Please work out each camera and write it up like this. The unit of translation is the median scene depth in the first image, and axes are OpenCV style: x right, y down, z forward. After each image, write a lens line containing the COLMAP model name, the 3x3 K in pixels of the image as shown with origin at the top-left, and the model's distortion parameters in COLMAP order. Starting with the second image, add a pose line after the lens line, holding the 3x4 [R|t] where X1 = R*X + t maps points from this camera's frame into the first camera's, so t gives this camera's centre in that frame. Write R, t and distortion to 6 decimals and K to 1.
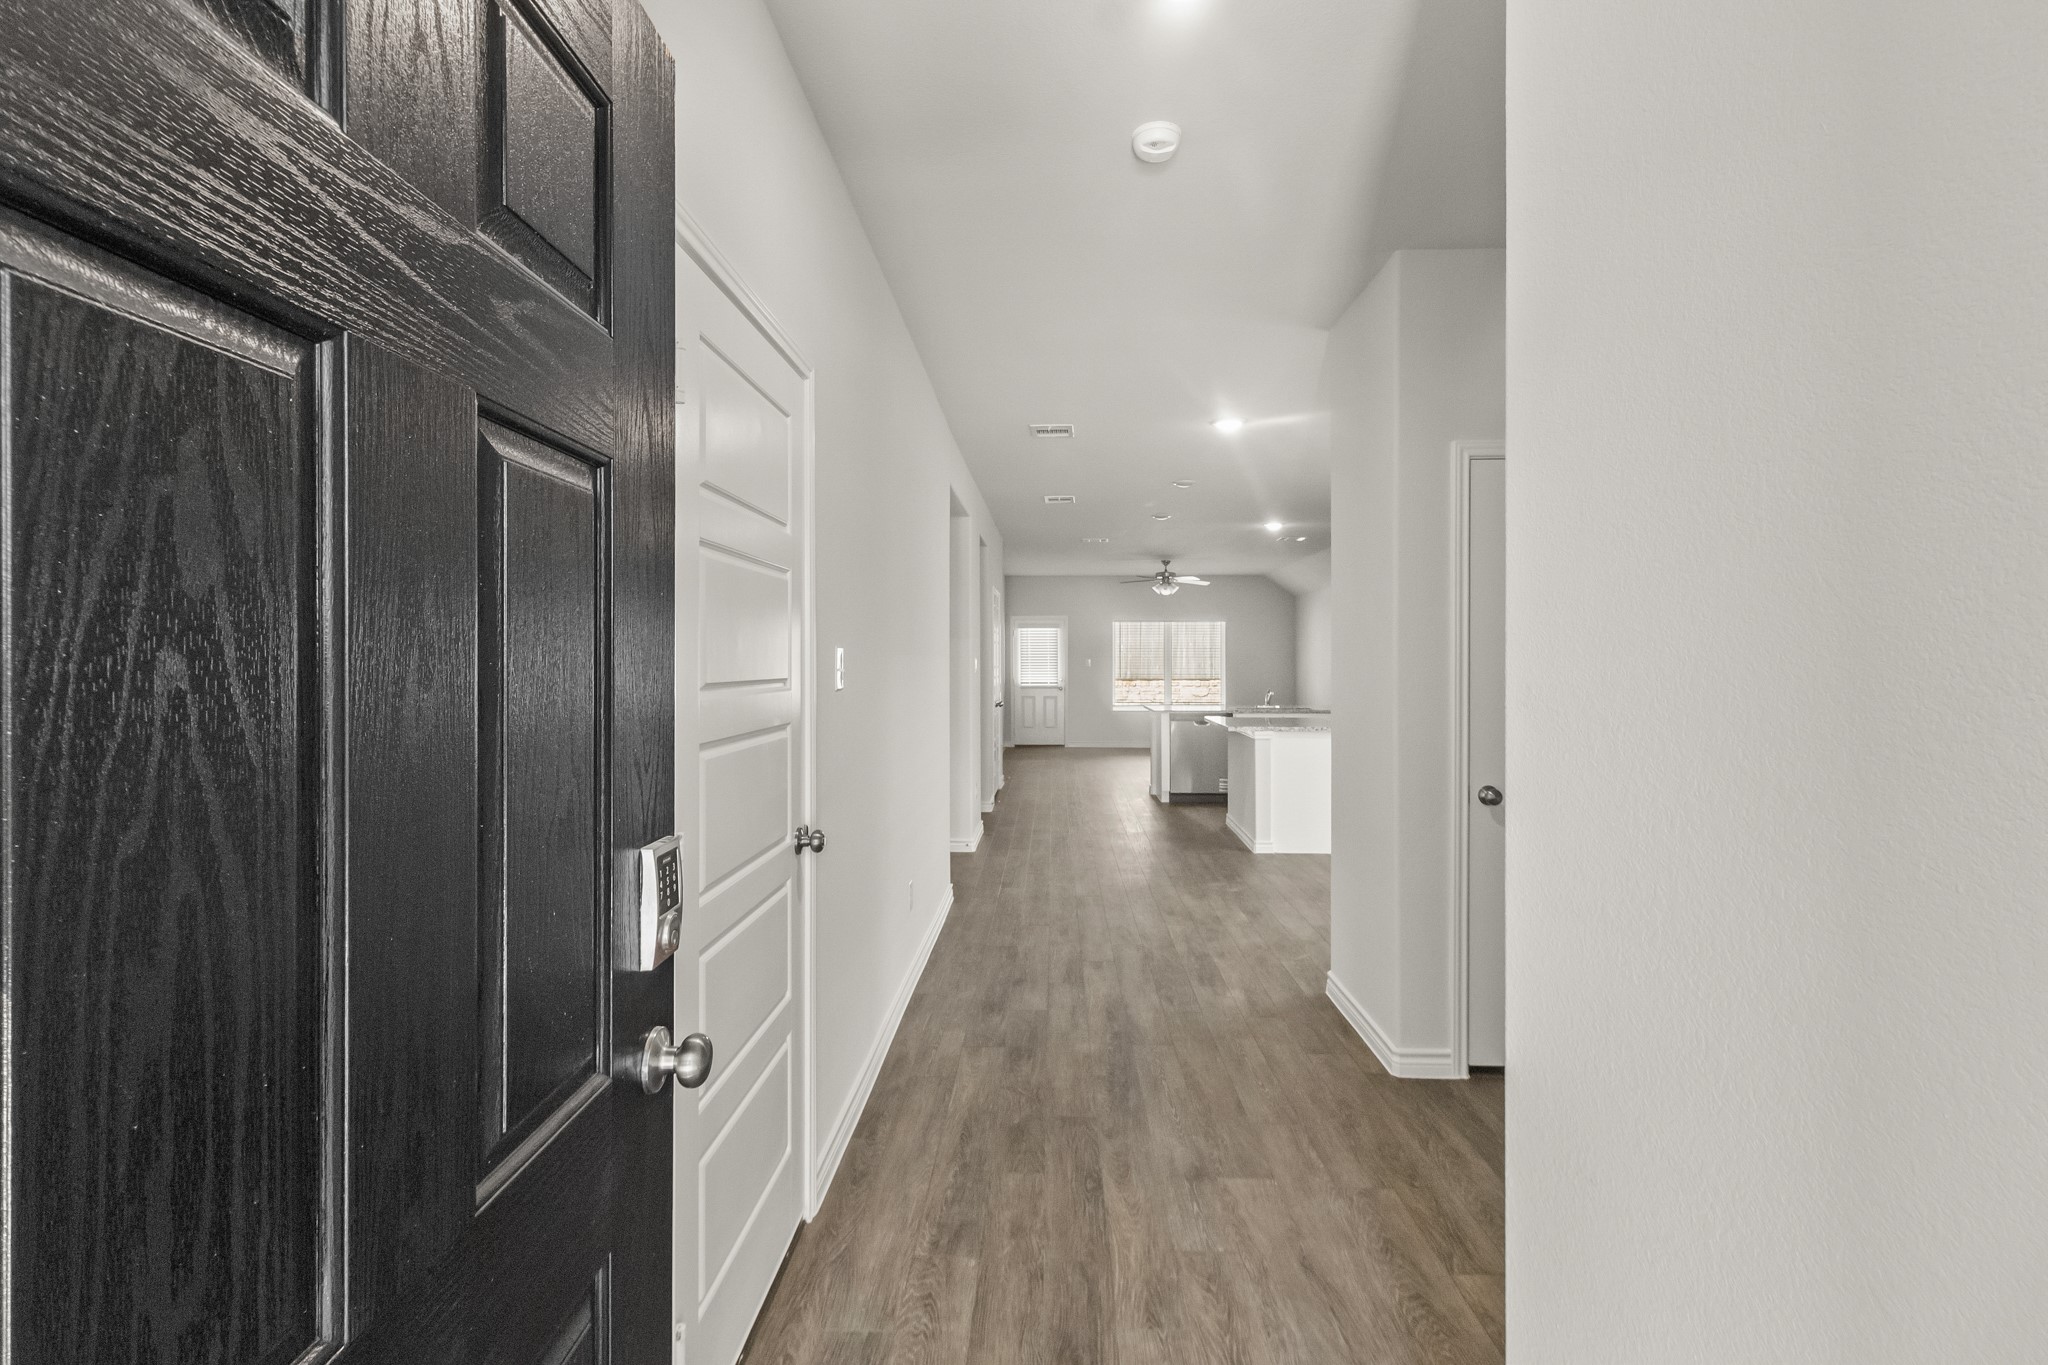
lens RADIAL K [[975.5, 0, 1023.6], [0, 975.5, 672.8], [0, 0, 1]] dist [-0.000613, 0.000010]
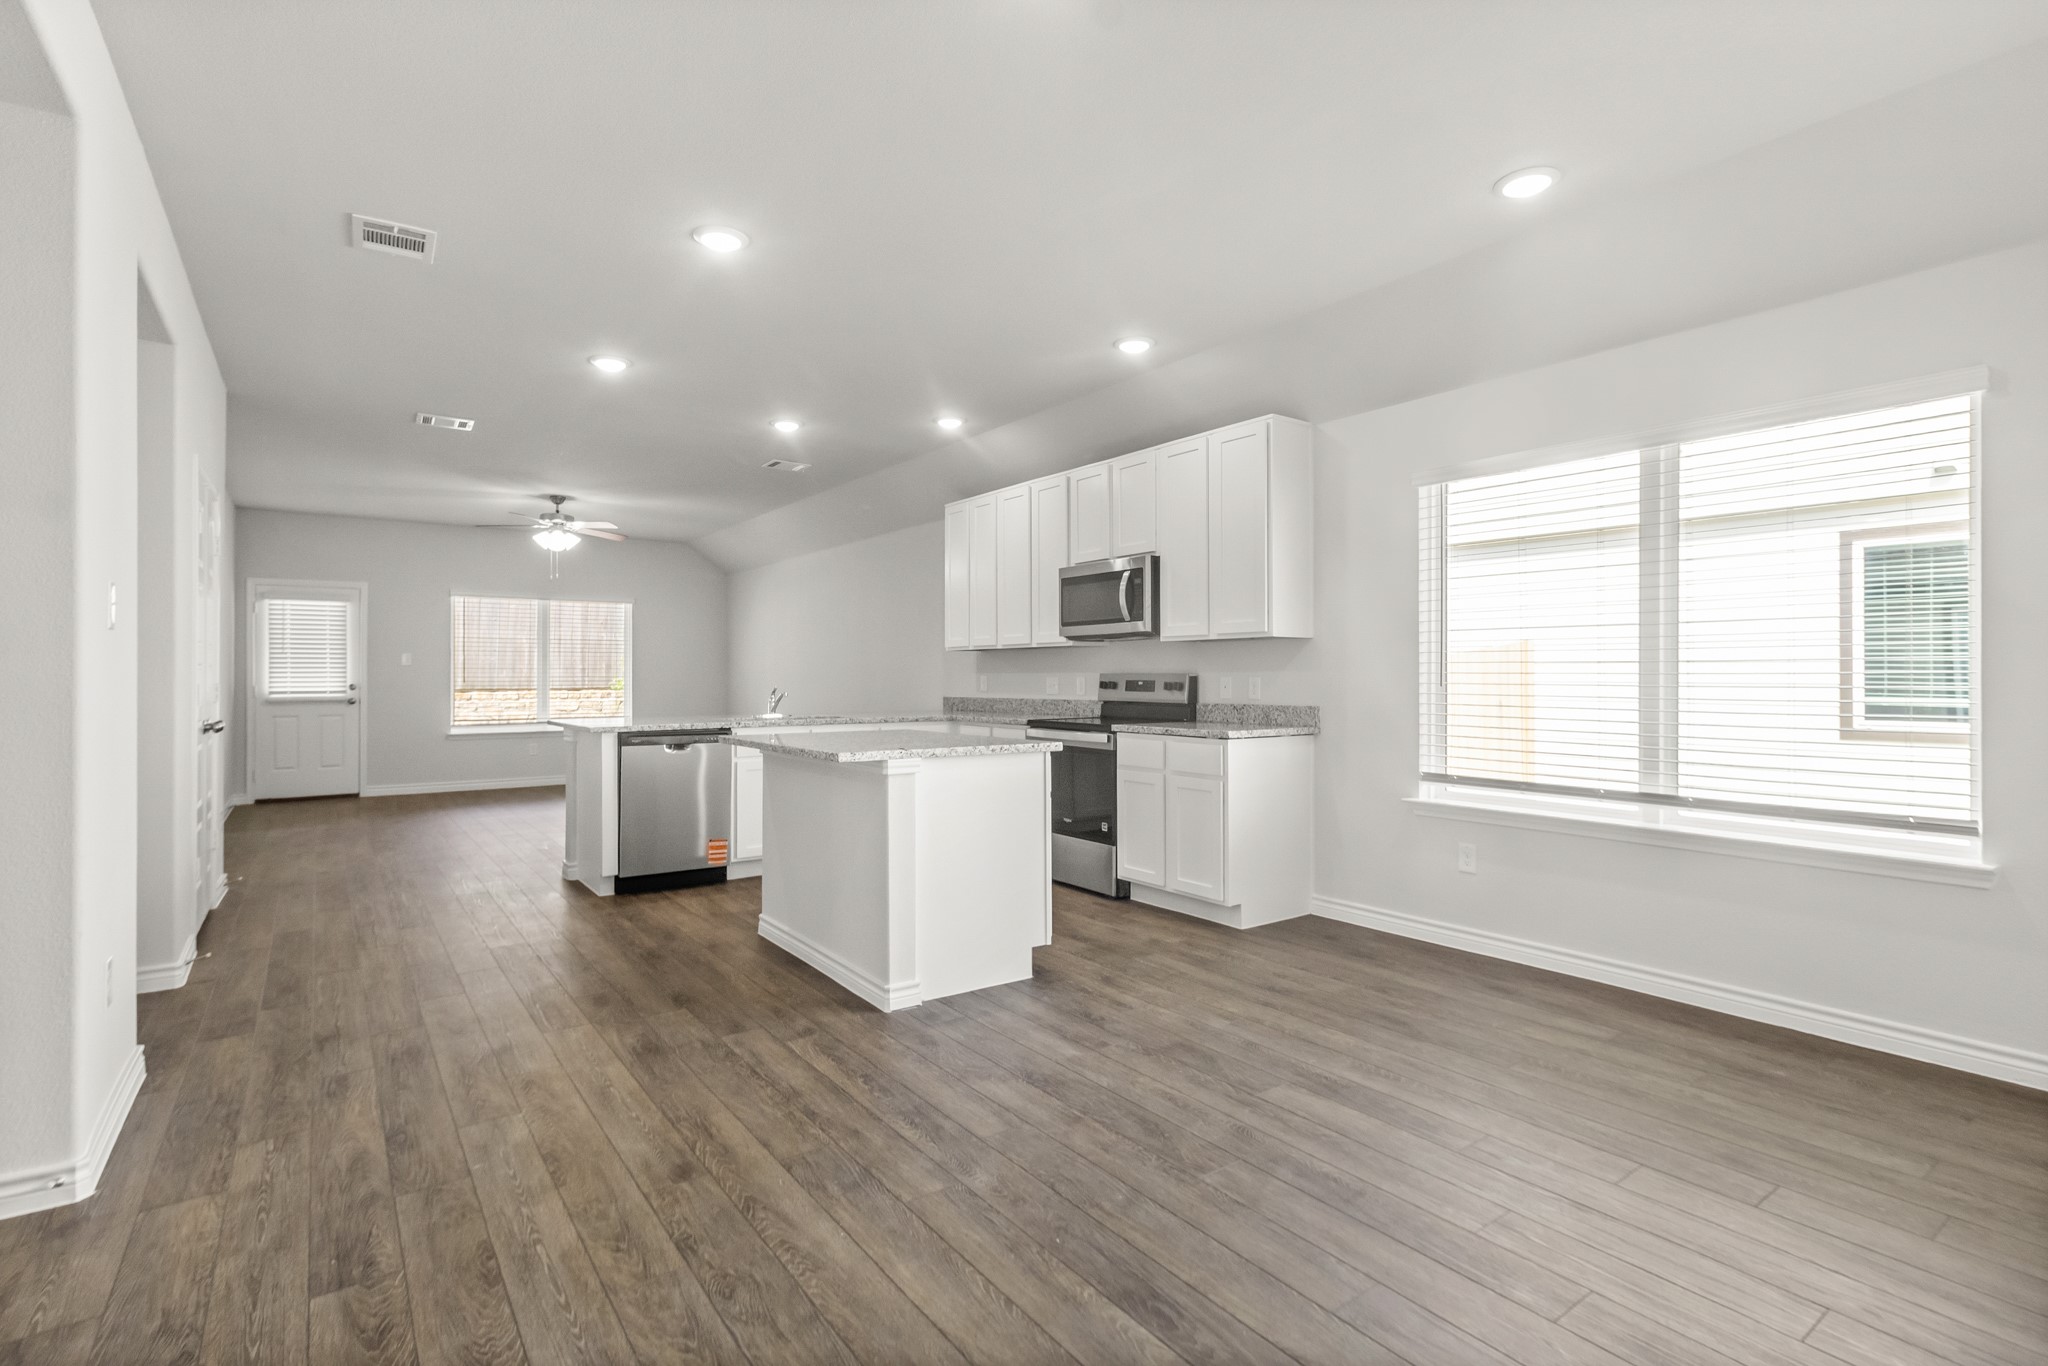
lens RADIAL K [[975.5, 0, 1019.9], [0, 975.5, 668.6], [0, 0, 1]] dist [-0.000613, 0.000010]
pose [[0.792874, 0.009258, 0.609315, -0.003648], [0.005335, 0.999741, -0.022133, 0.016816], [-0.609362, 0.020800, 0.792619, 0.362080]]
